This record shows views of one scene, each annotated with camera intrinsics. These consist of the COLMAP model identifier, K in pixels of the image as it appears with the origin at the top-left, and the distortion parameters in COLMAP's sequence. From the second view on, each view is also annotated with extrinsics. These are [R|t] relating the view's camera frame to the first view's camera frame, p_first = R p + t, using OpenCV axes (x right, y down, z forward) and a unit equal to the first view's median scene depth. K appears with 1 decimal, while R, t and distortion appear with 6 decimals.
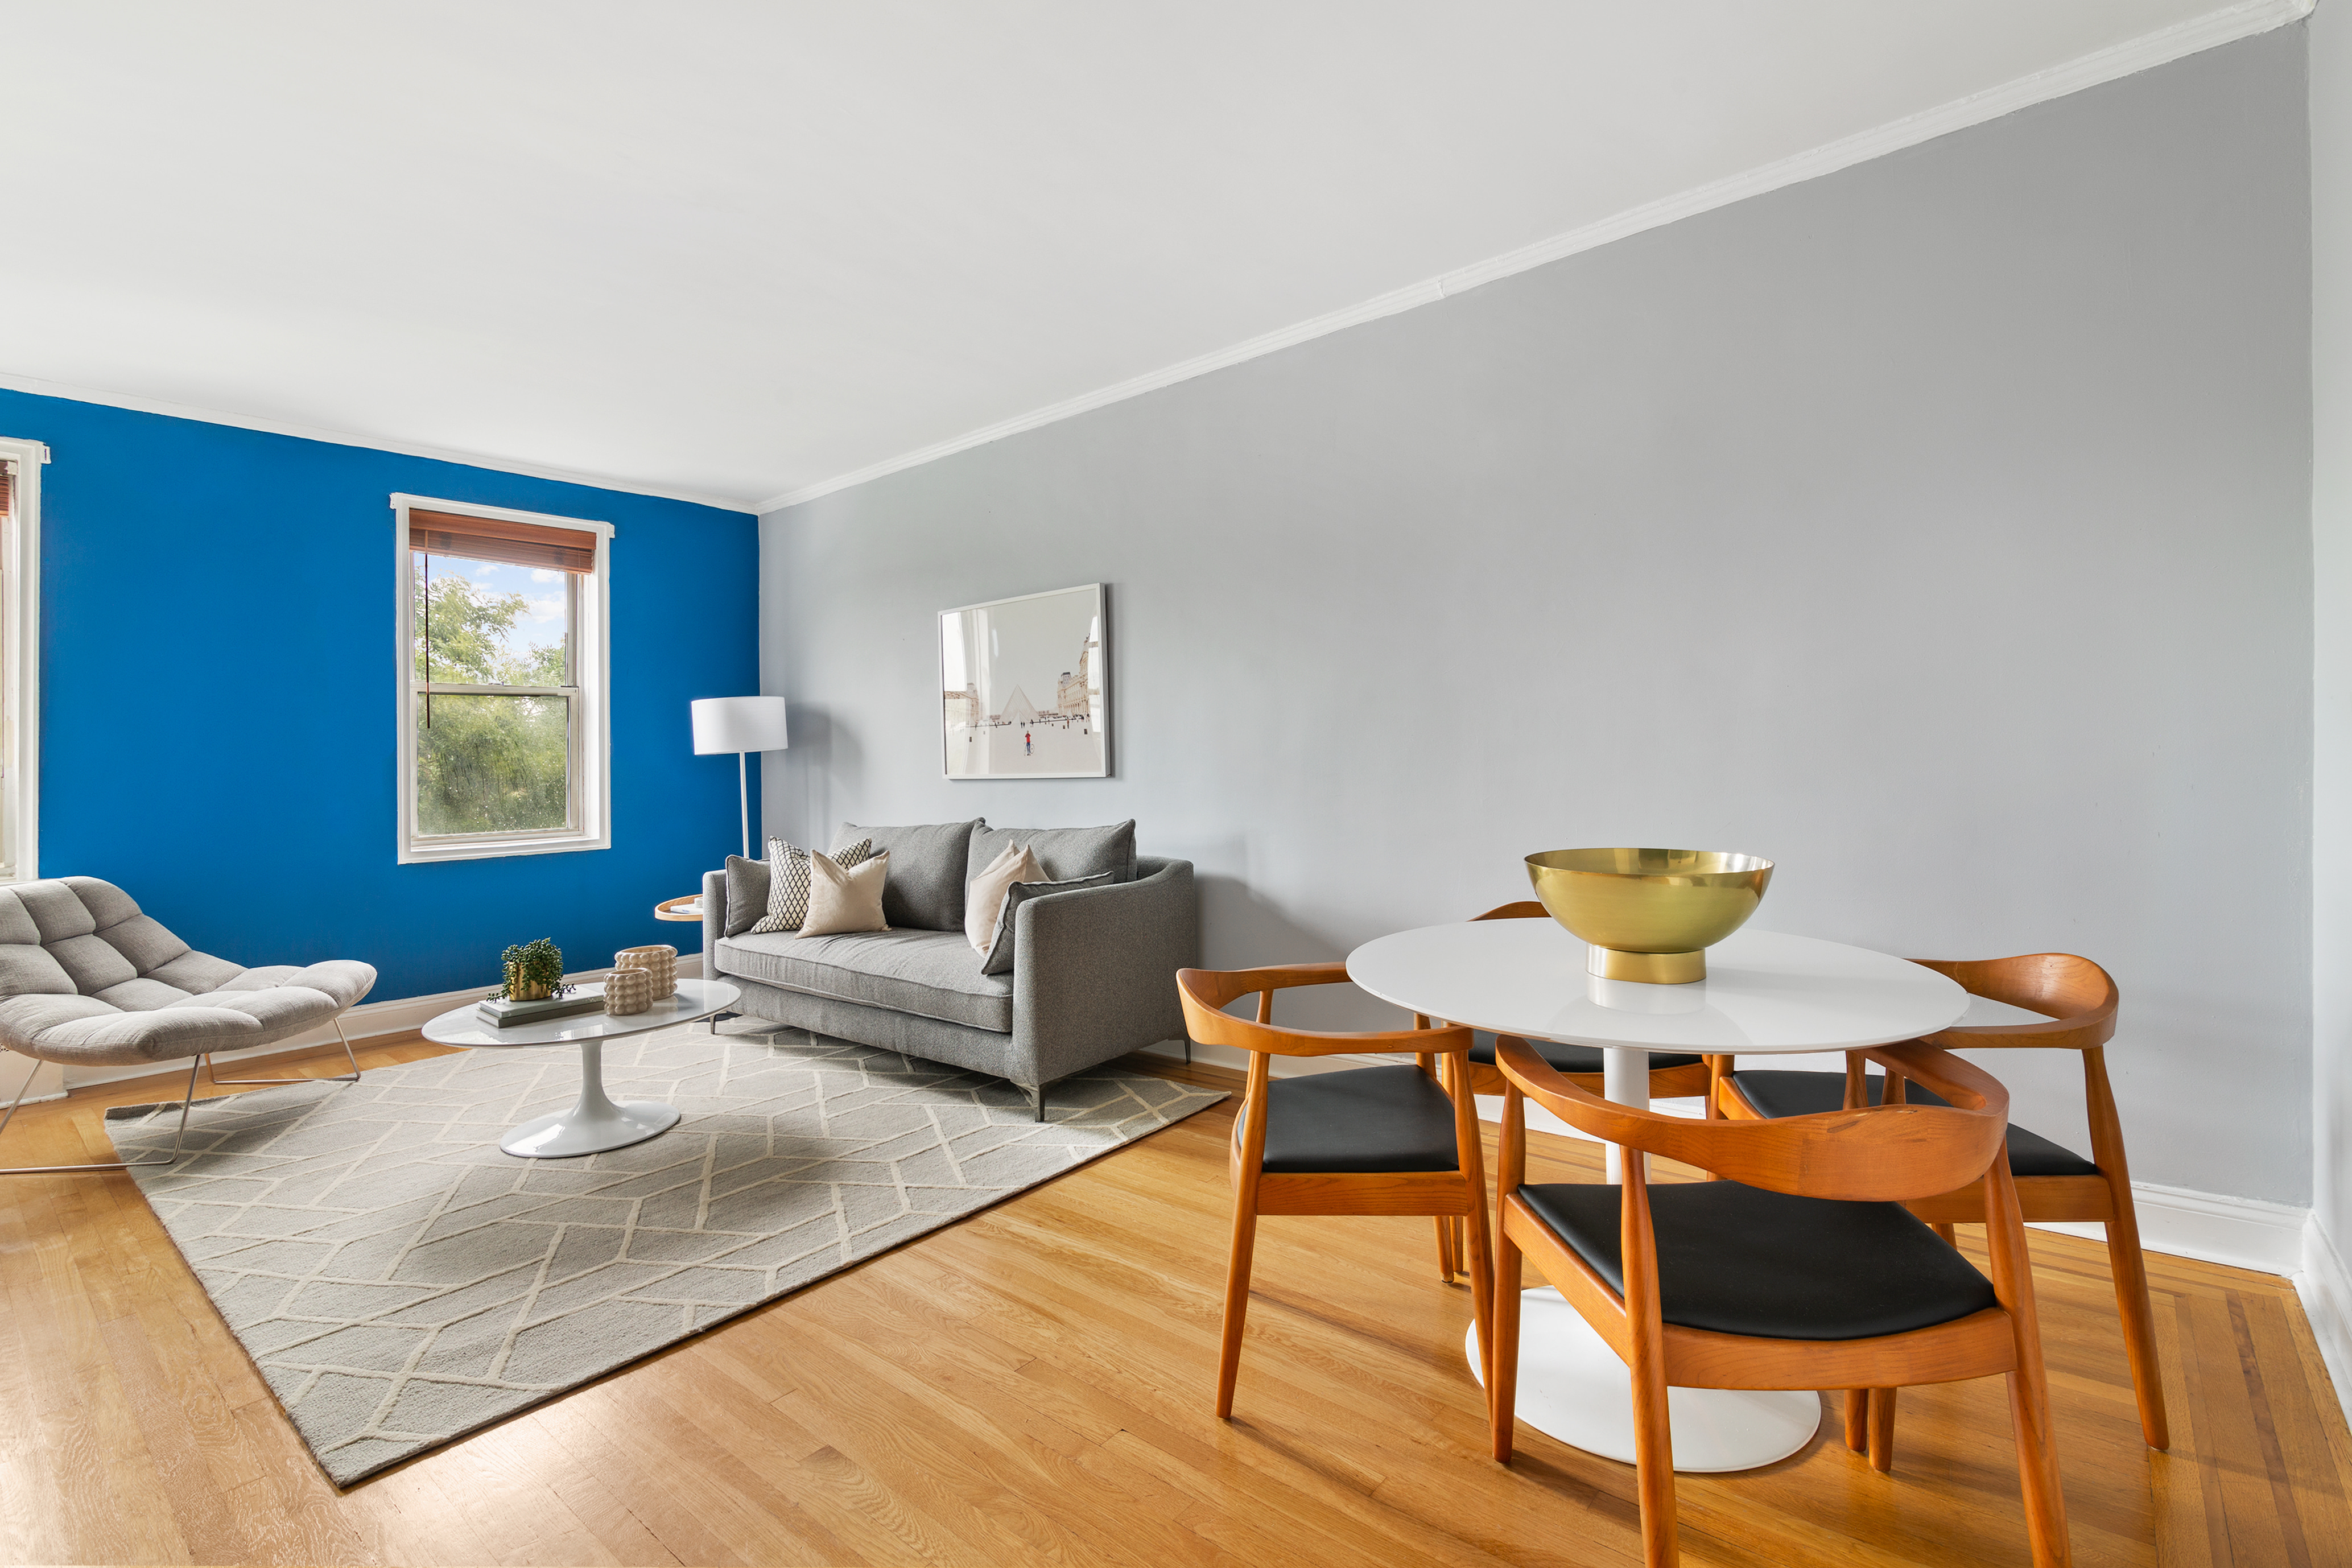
lens RADIAL K [[1083.5, 0, 1173.9], [0, 1083.5, 774.9], [0, 0, 1]] dist [0.001274, -0.000178]
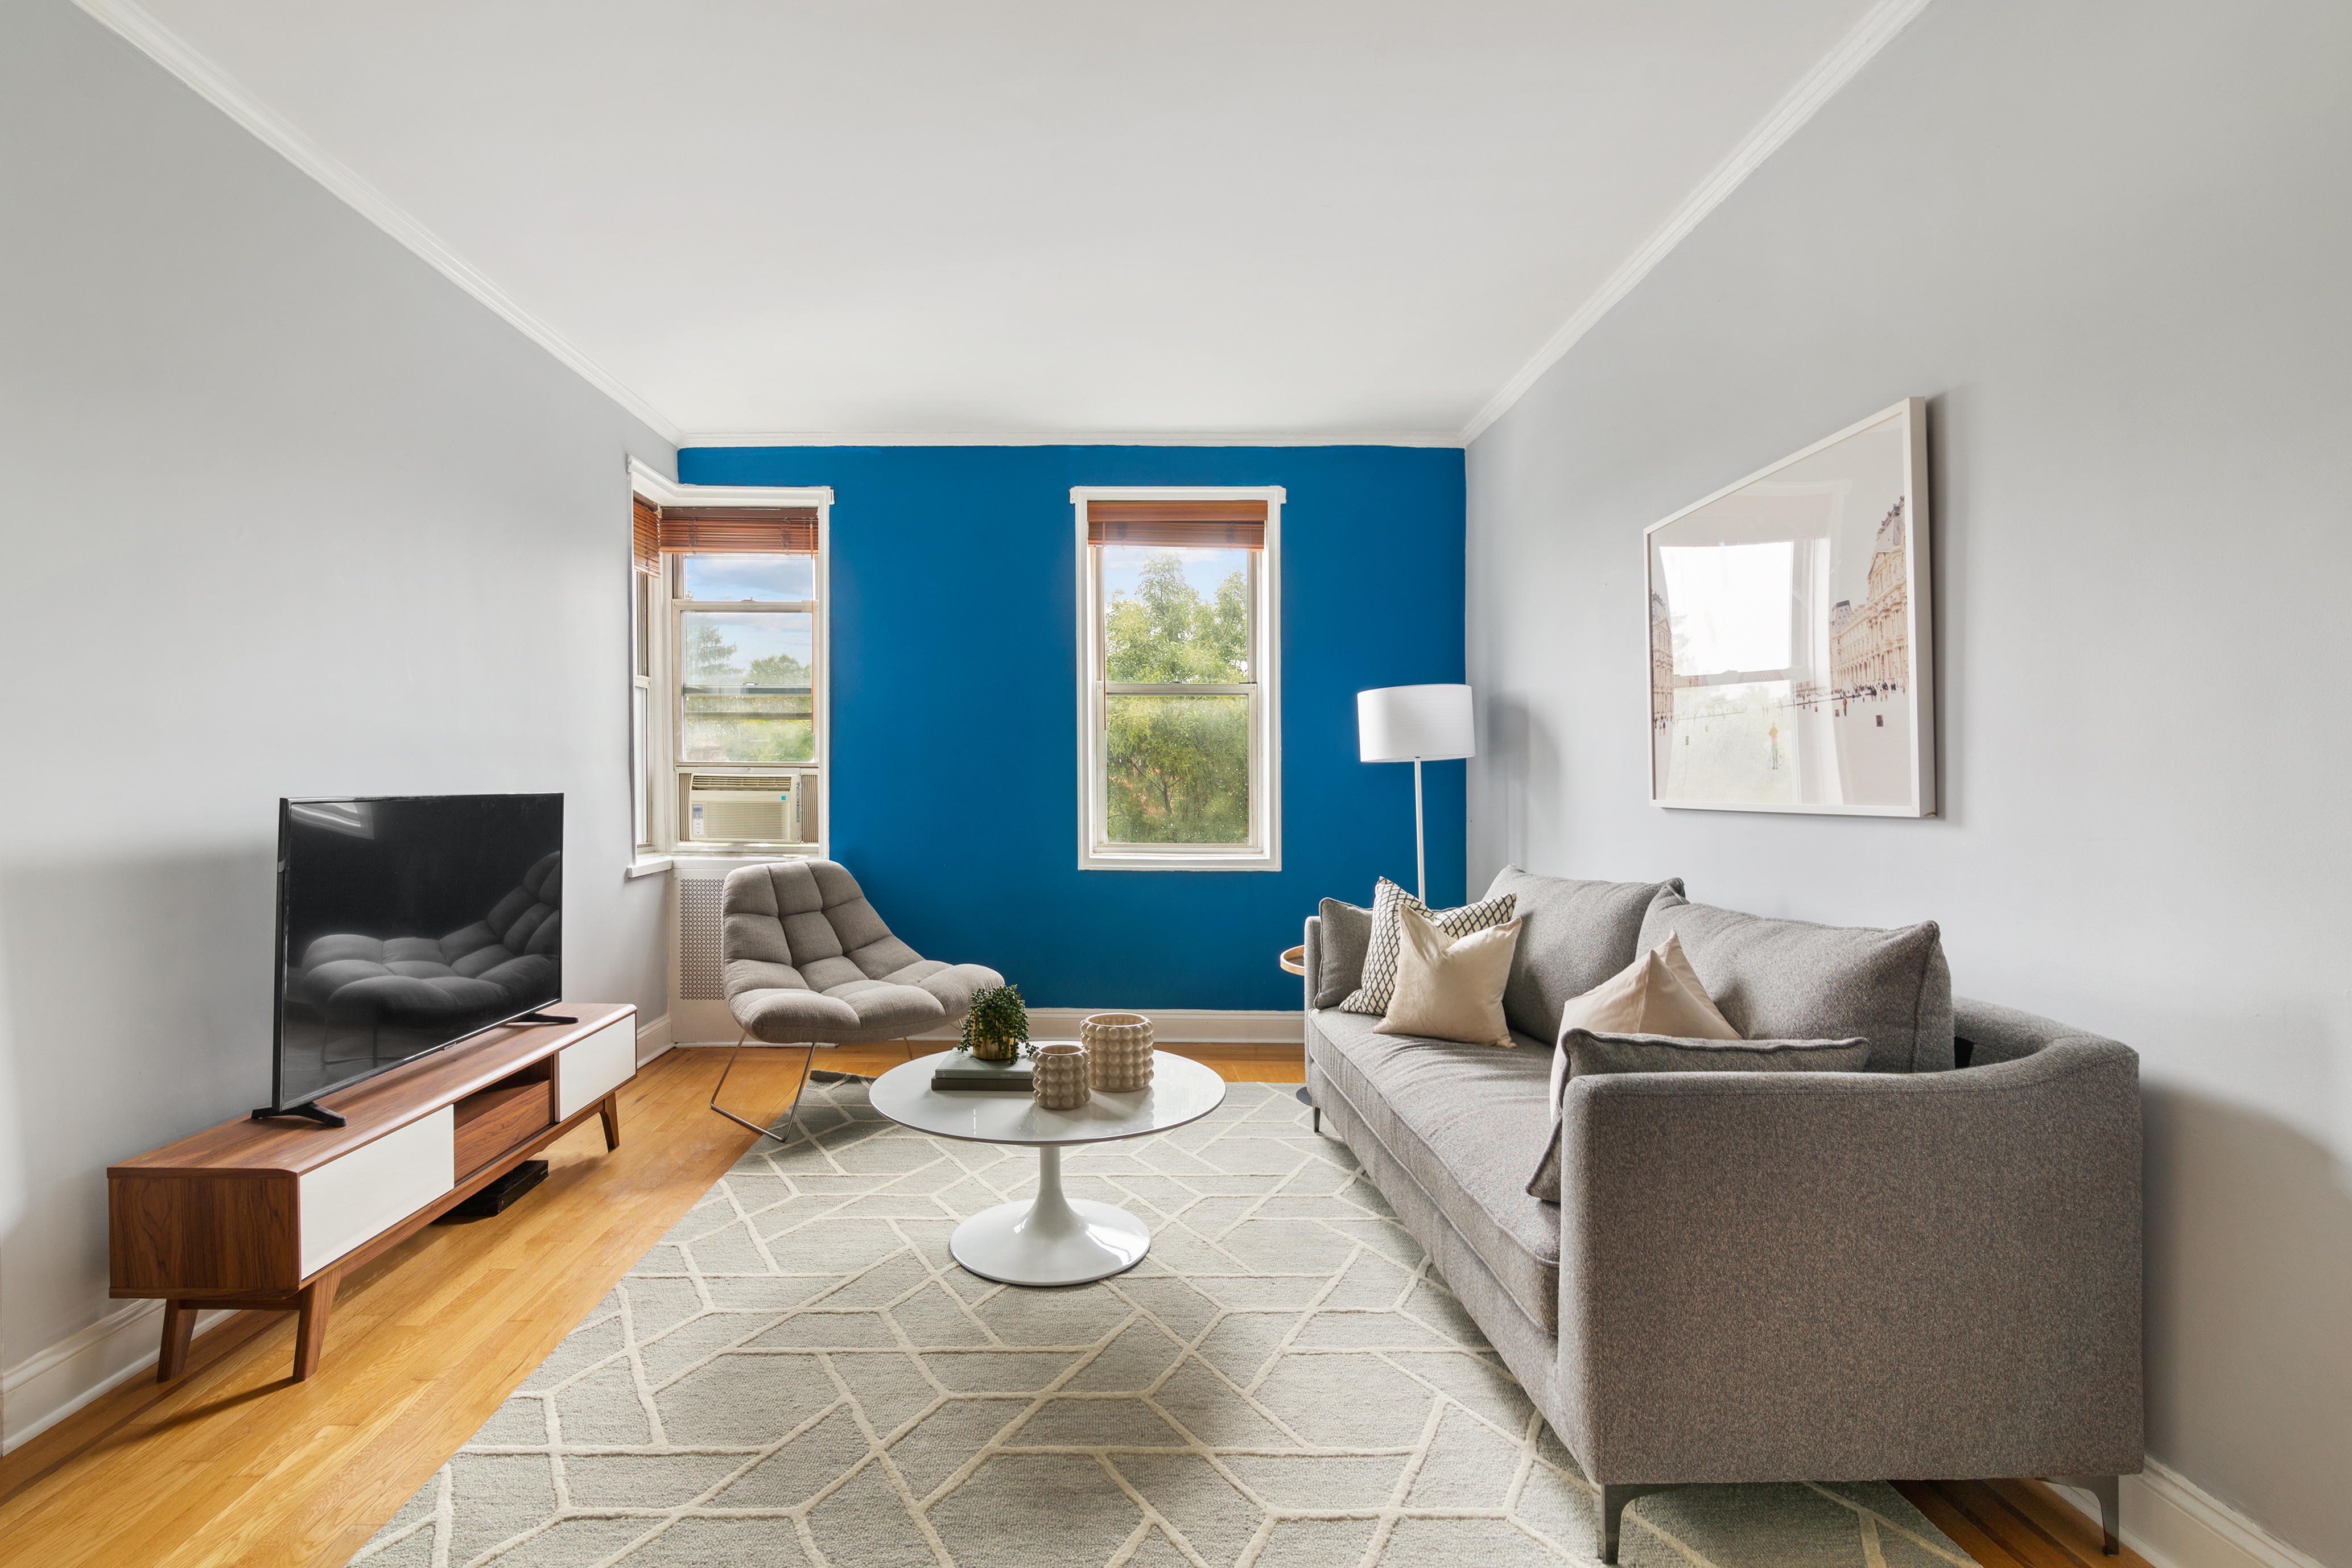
lens RADIAL K [[1083.5, 0, 1173.9], [0, 1083.5, 774.9], [0, 0, 1]] dist [0.001274, -0.000178]
pose [[0.650144, 0.021142, -0.759516, 0.081264], [-0.032259, 0.999480, 0.000208, -0.006176], [0.759125, 0.024366, 0.650488, 0.452651]]
